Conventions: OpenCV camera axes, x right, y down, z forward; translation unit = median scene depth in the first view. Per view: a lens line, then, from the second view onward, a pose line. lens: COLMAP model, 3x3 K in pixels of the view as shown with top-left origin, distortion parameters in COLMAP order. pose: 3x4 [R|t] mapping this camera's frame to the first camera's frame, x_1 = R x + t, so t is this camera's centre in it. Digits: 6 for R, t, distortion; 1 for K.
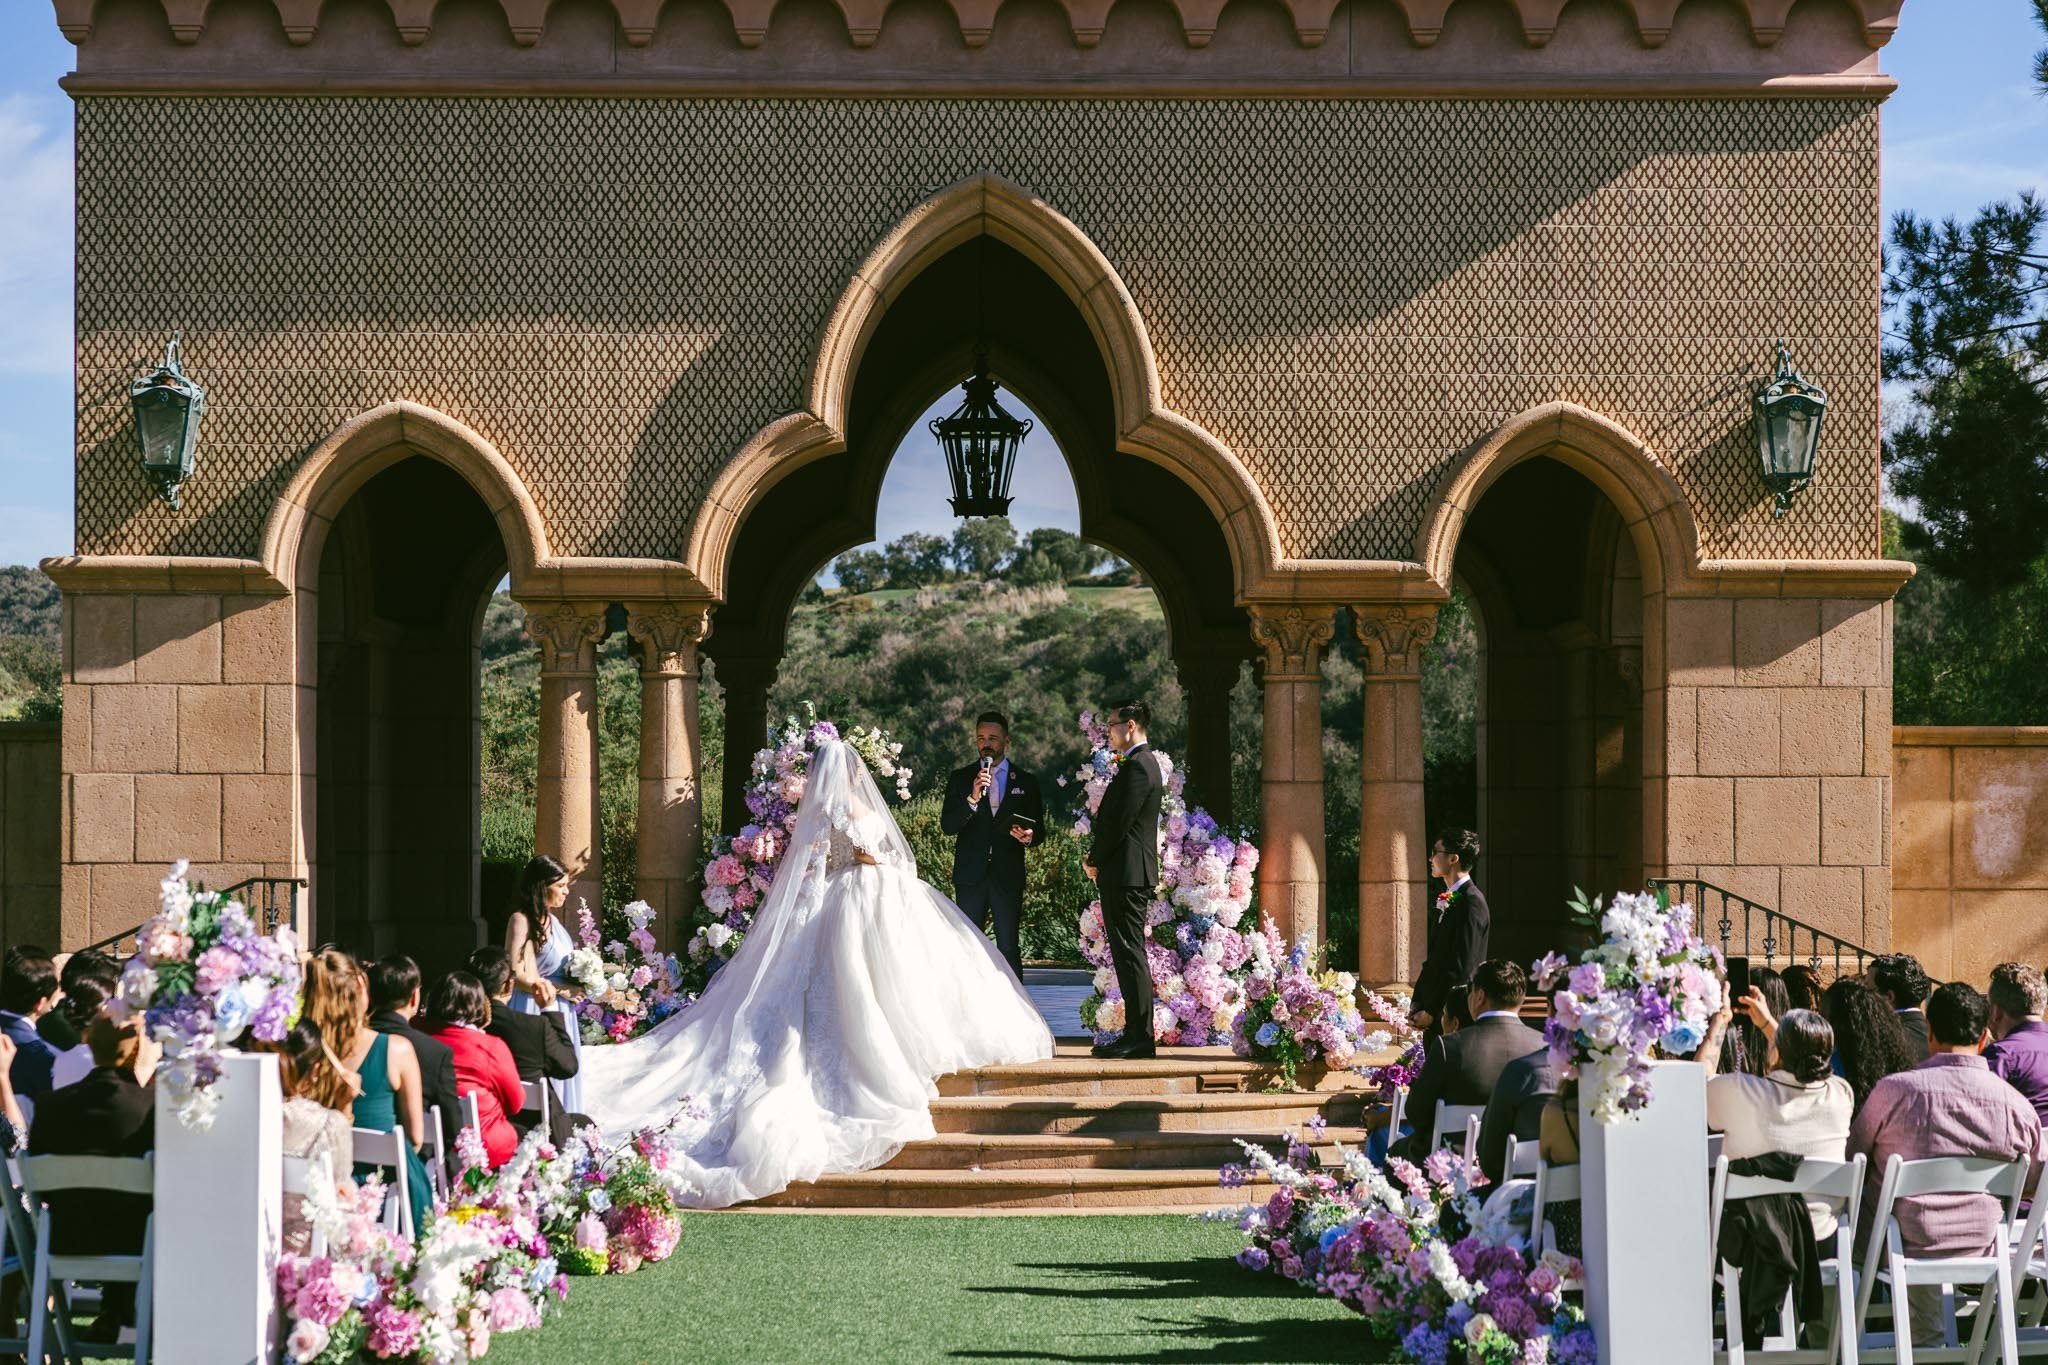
lens RADIAL K [[4045.9, 0, 973.9], [0, 4045.9, 805.5], [0, 0, 1]] dist [0.019869, 0.014480]
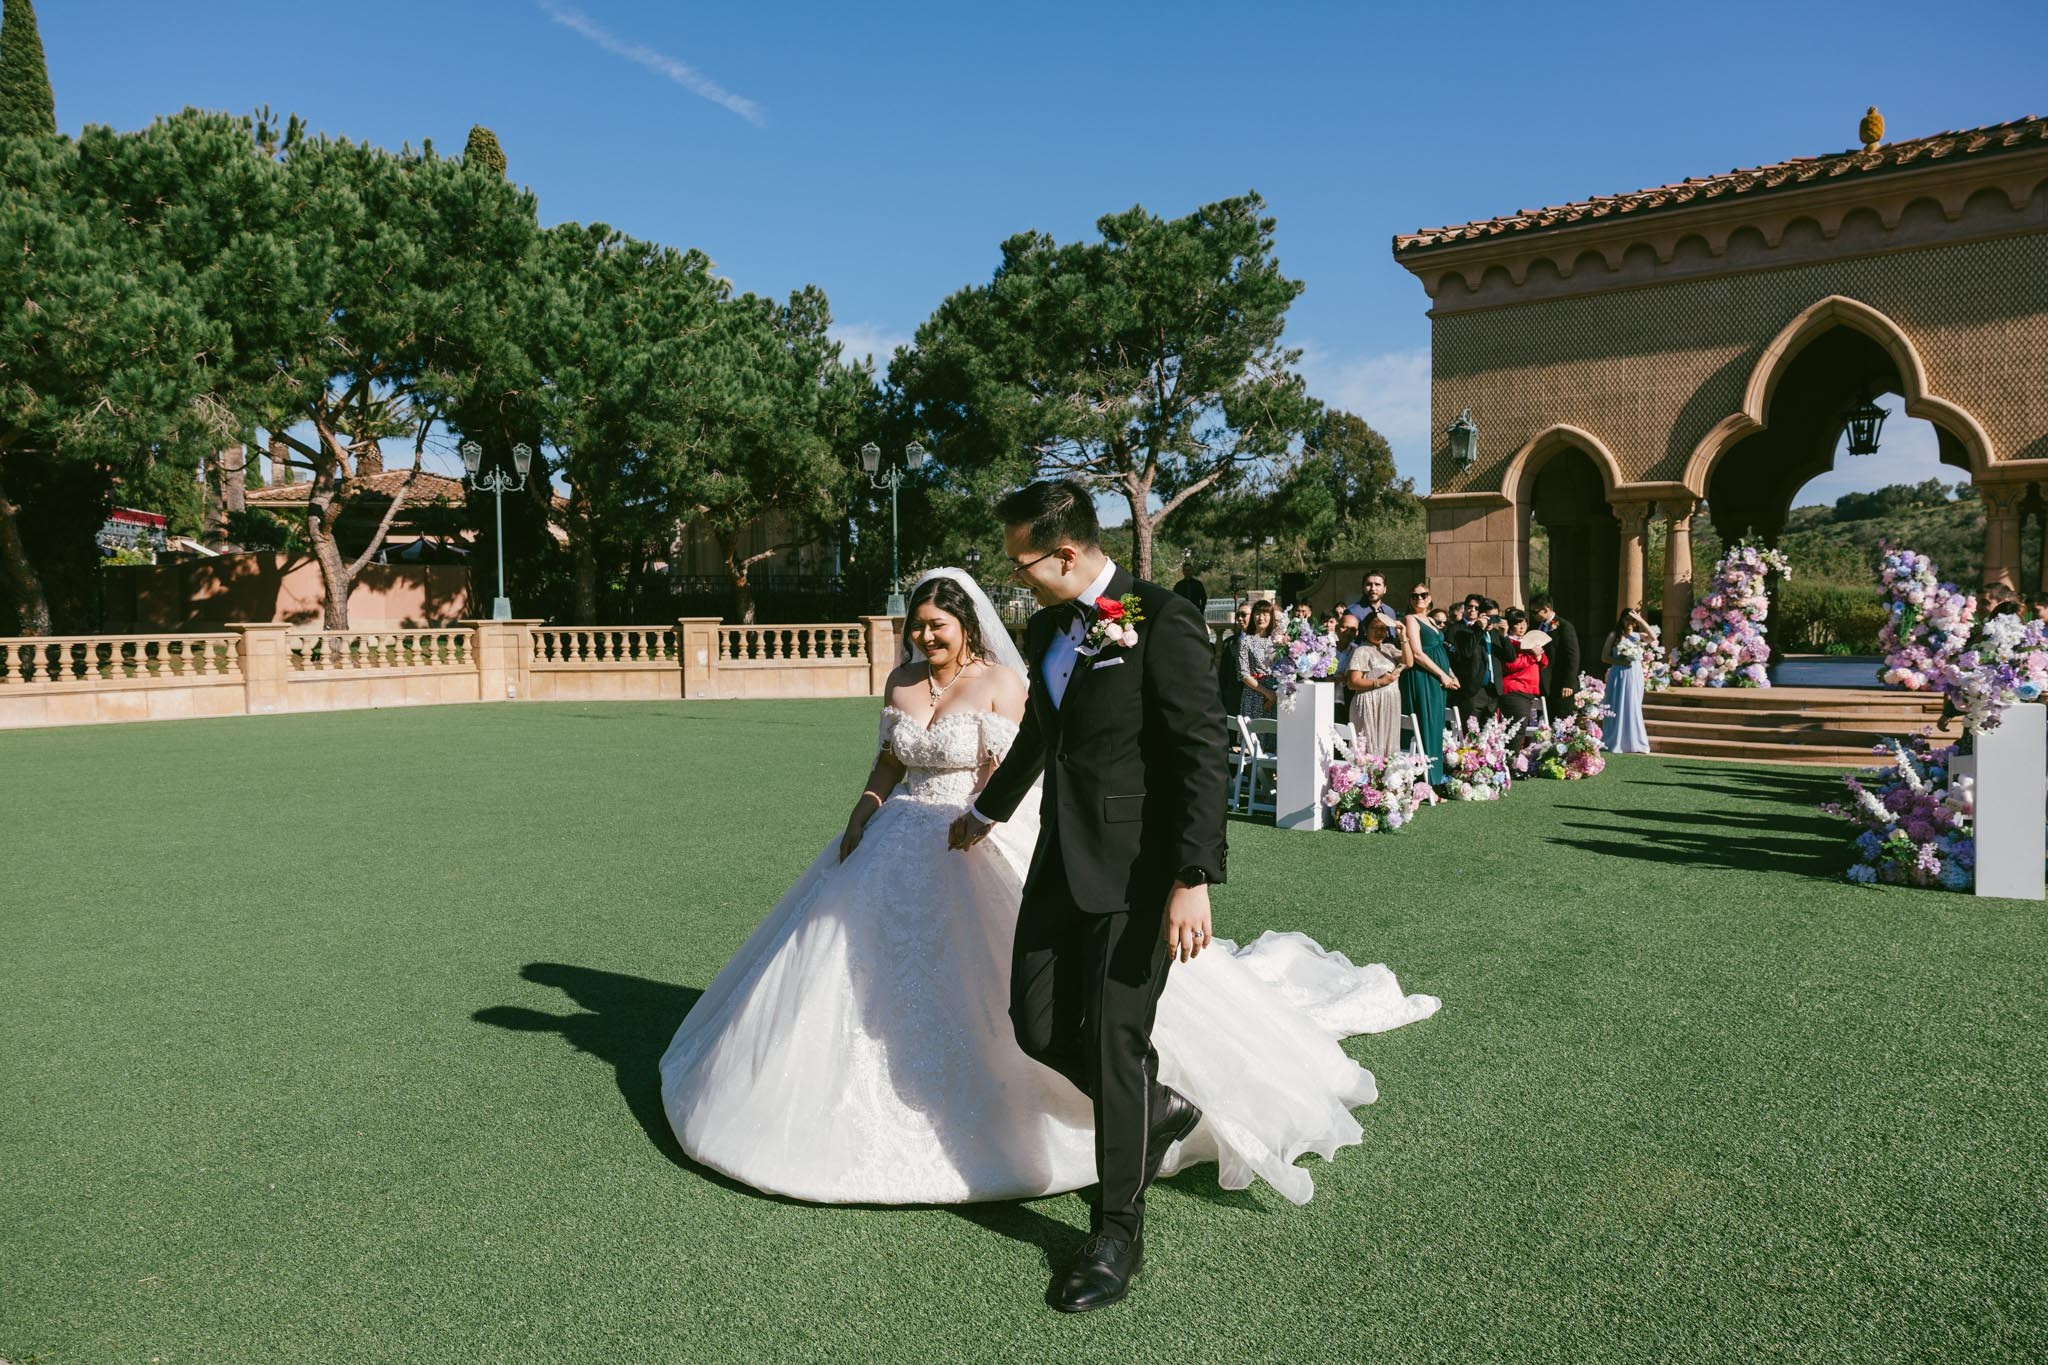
lens RADIAL K [[1363.0, 0, 1018.6], [0, 1363.0, 689.1], [0, 0, 1]] dist [-0.006581, 0.009453]
pose [[0.792332, 0.024571, -0.609596, 0.108972], [0.015369, 0.998068, 0.060205, 0.006855], [0.609897, -0.057071, 0.790423, 0.128566]]
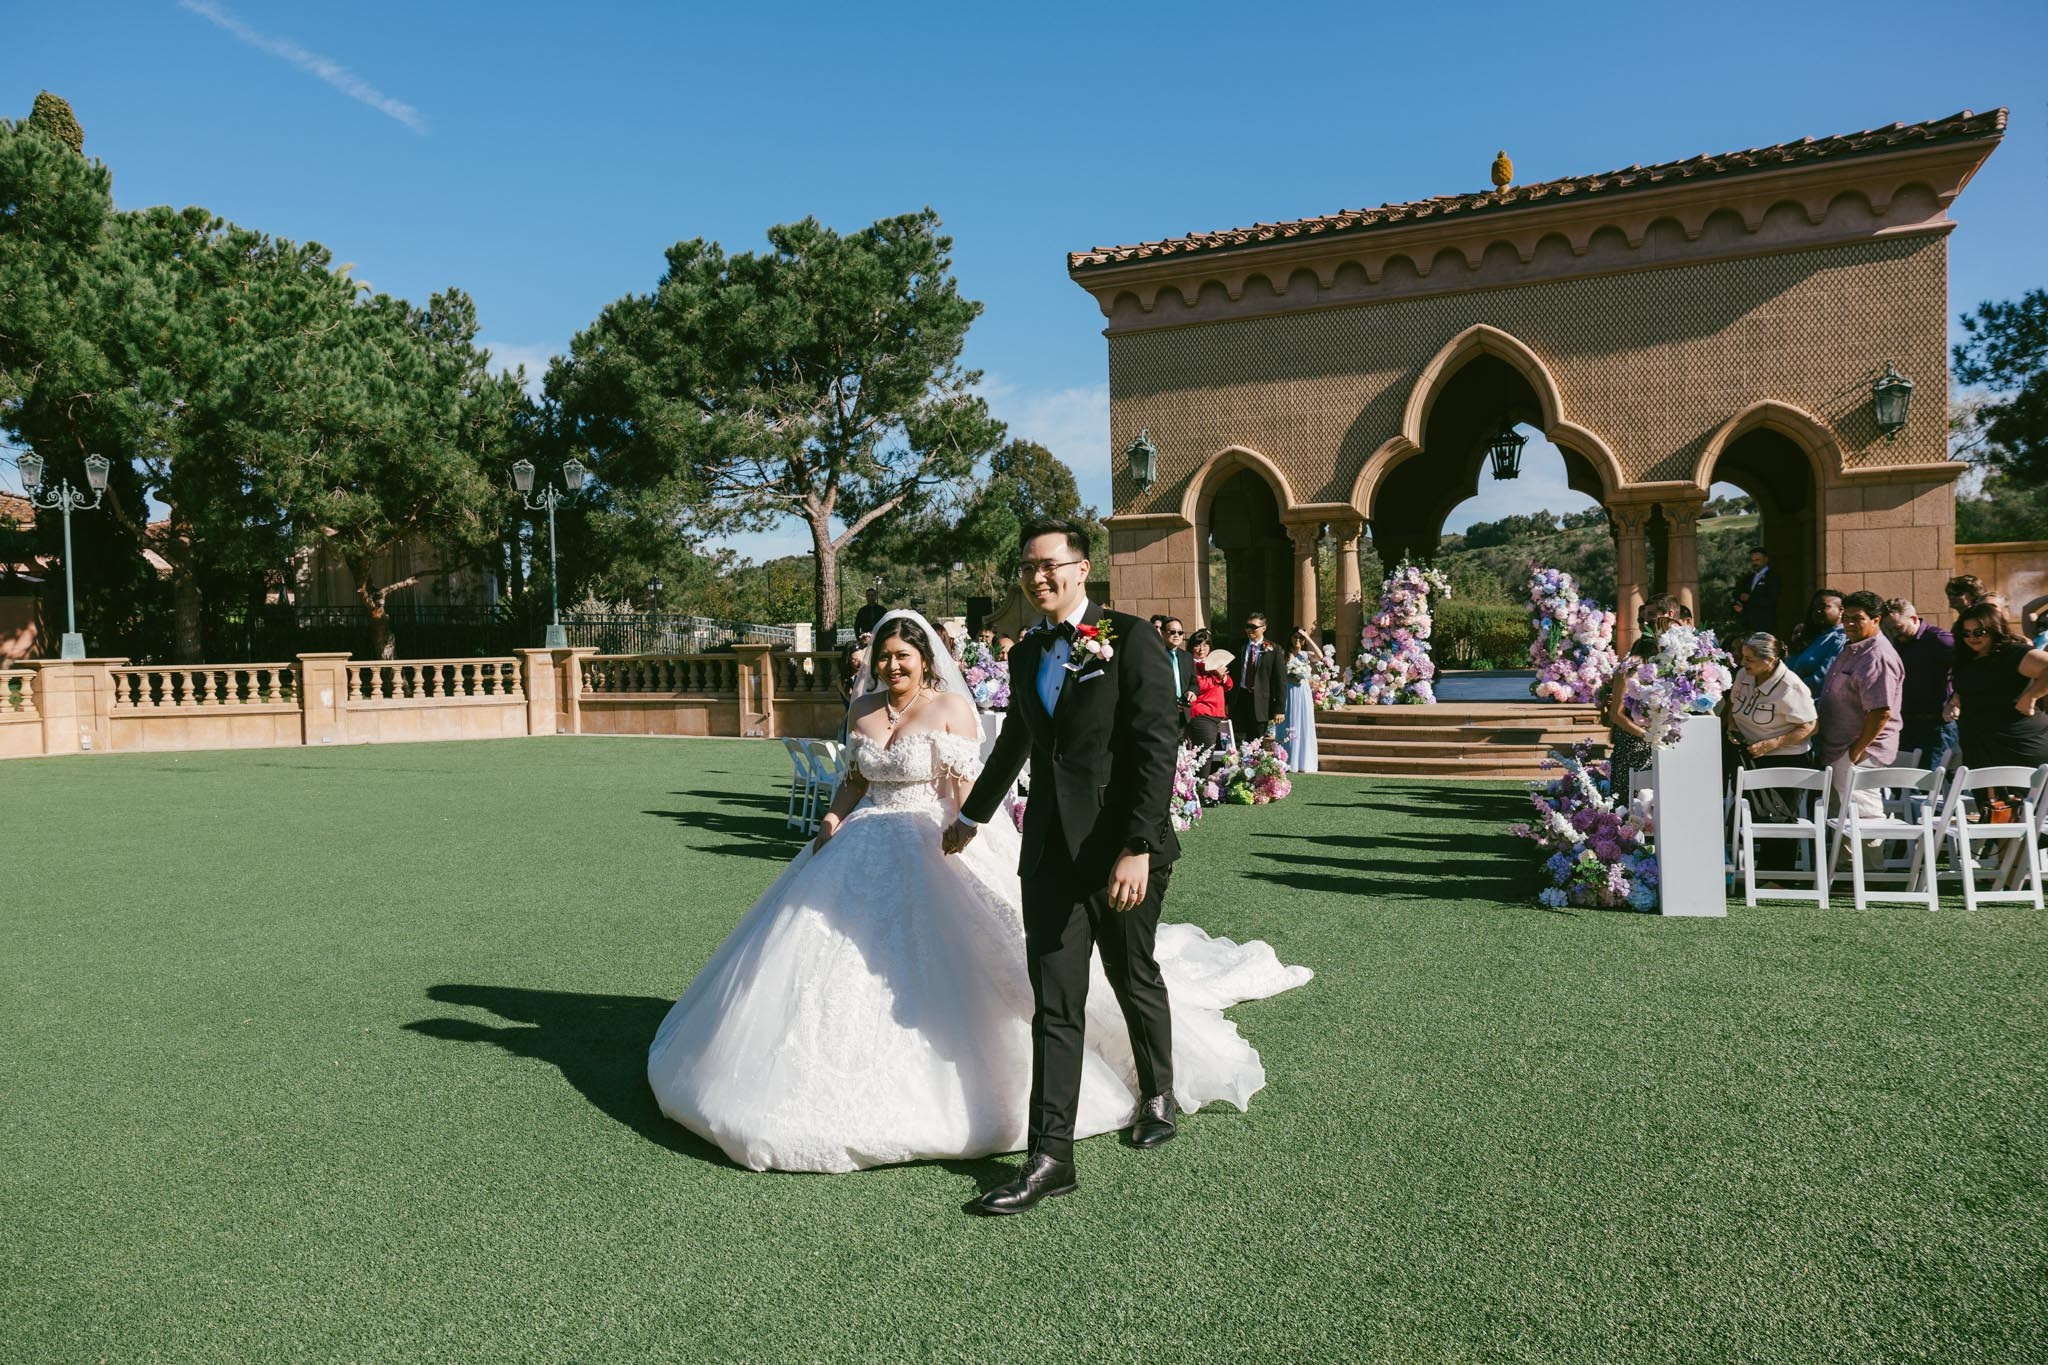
lens RADIAL K [[1352.6, 0, 1010.9], [0, 1352.6, 681.8], [0, 0, 1]] dist [-0.001342, 0.004497]
pose [[0.904279, -0.010058, -0.426824, 0.088186], [0.029603, 0.998794, 0.039181, 0.008499], [0.425915, -0.048066, 0.903486, 0.184138]]
